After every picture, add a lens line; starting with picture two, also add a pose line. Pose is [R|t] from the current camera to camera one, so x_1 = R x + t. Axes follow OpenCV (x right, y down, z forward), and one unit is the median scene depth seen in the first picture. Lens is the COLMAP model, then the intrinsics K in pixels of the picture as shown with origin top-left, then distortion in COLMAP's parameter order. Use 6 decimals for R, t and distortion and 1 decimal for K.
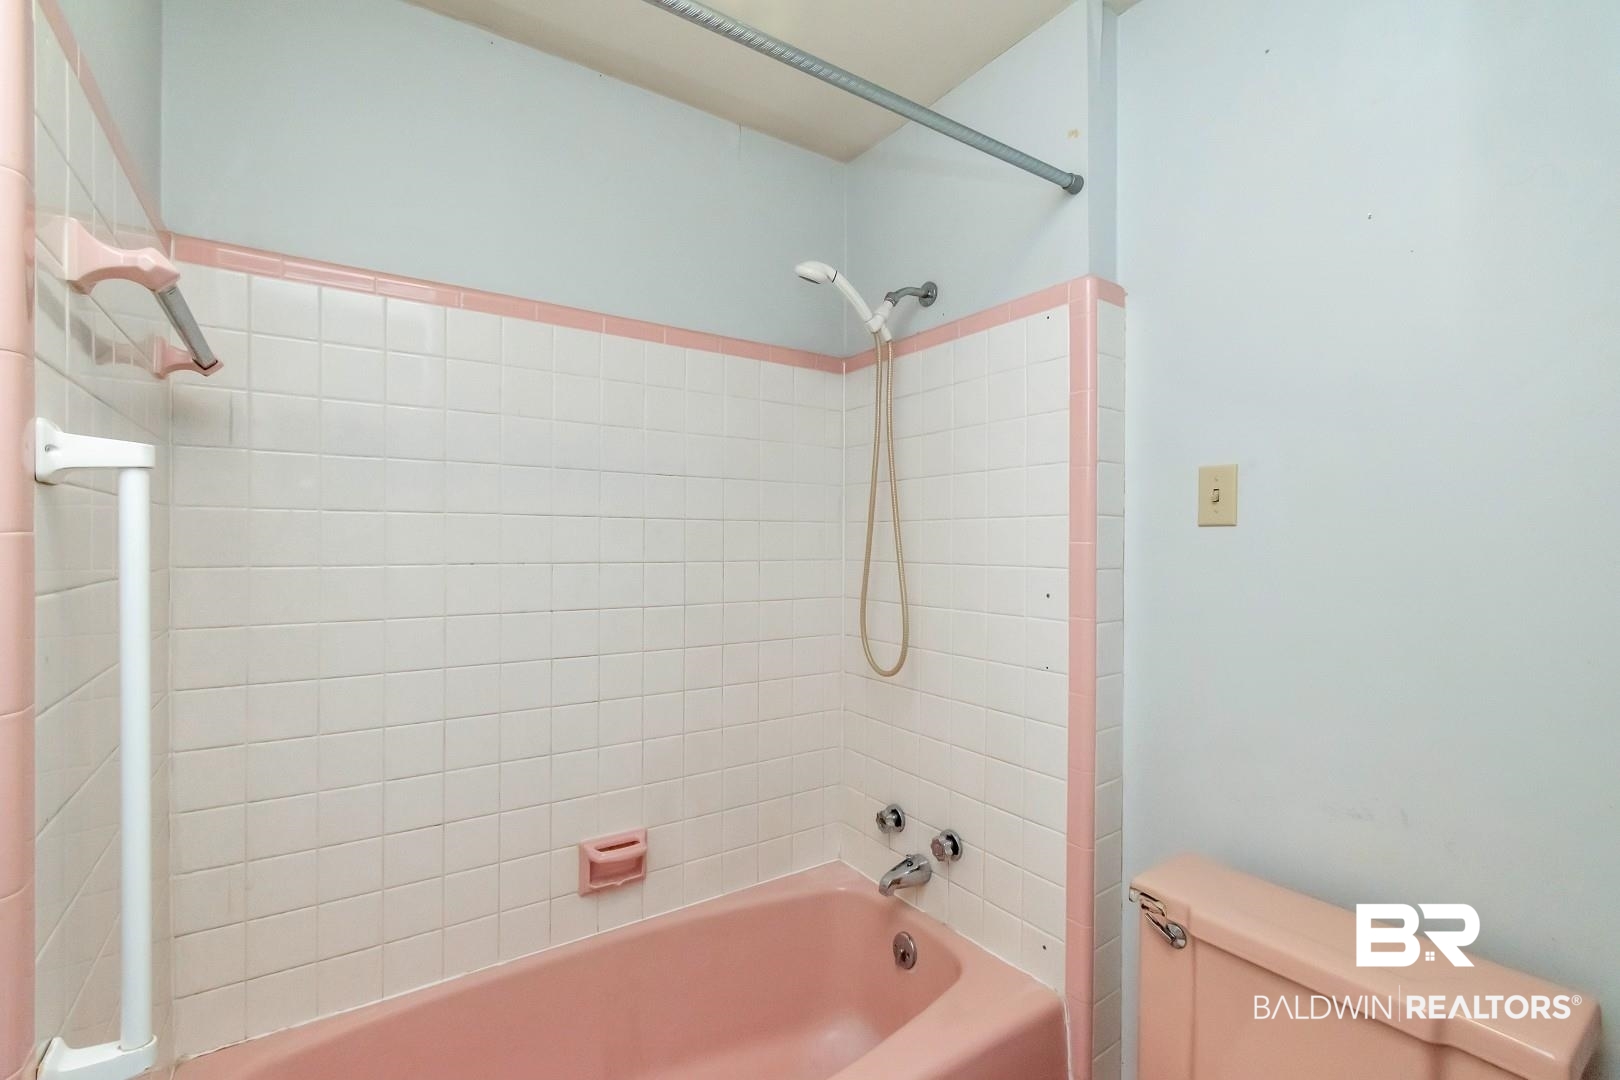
lens RADIAL K [[722.7, 0, 809.1], [0, 722.7, 535.0], [0, 0, 1]] dist [-0.000229, 0.001059]
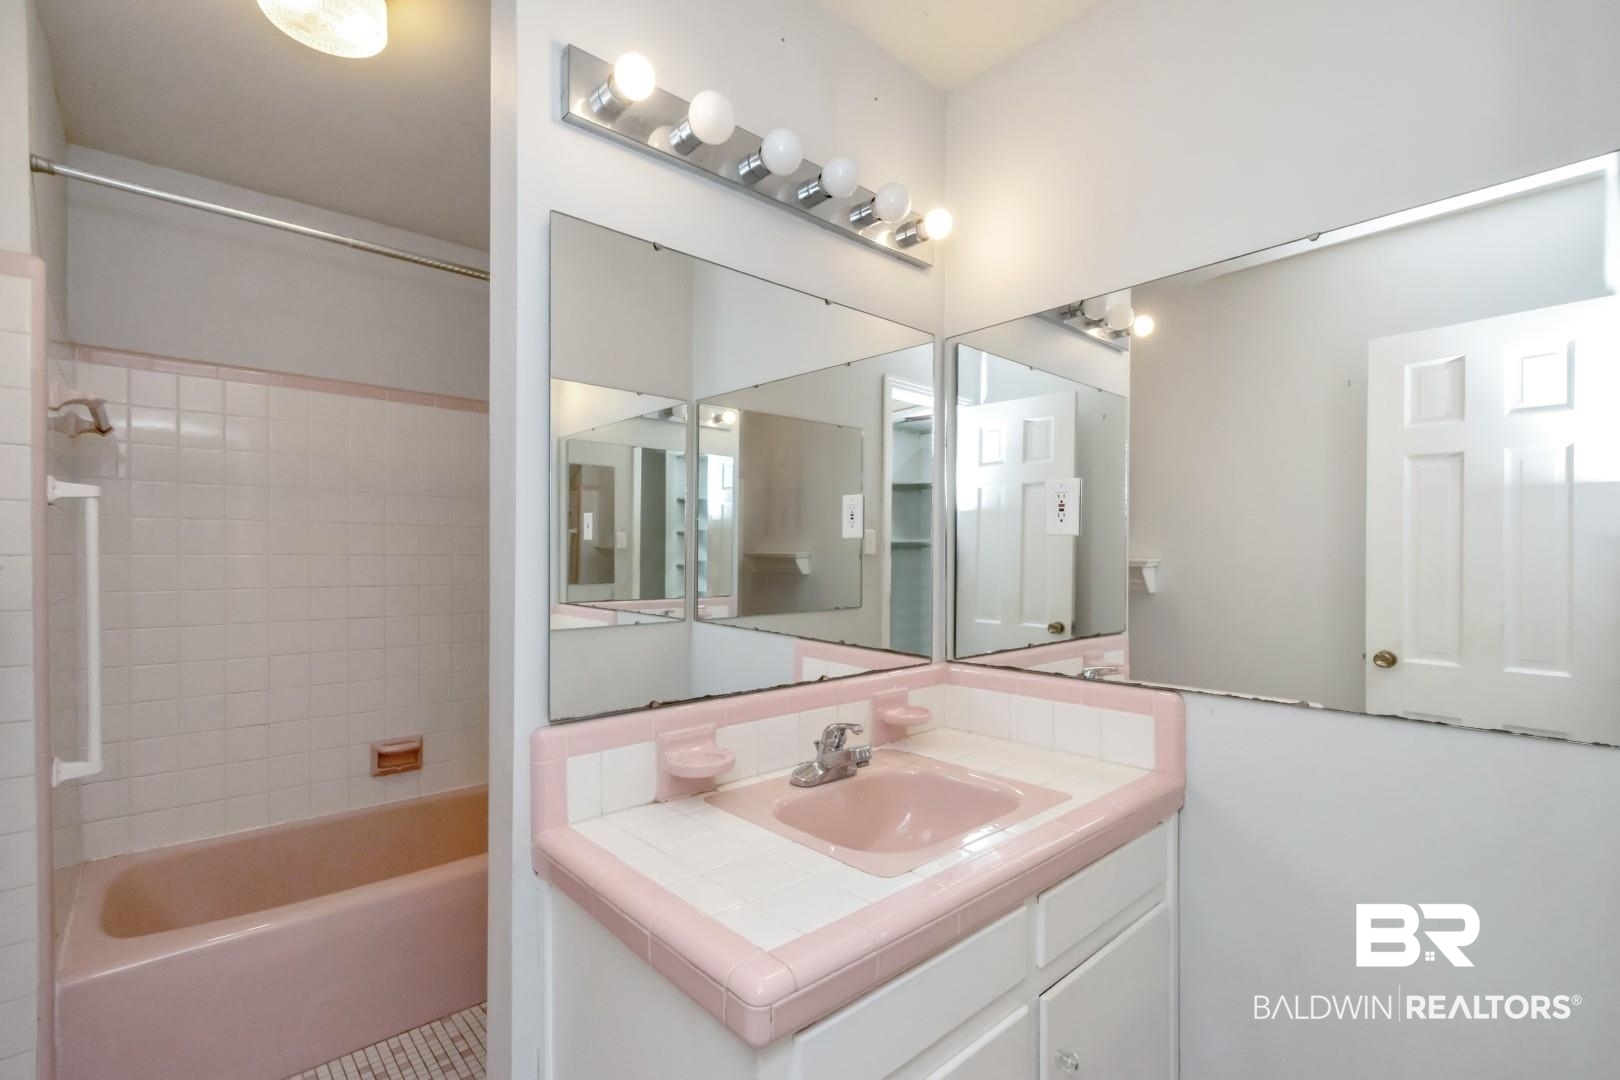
lens RADIAL K [[722.7, 0, 810.2], [0, 722.7, 554.1], [0, 0, 1]] dist [-0.000229, 0.001059]
pose [[0.990381, -0.001976, 0.138354, 0.497223], [0.000953, 0.999972, 0.007457, 0.035035], [-0.138364, -0.007254, 0.990355, -0.802203]]
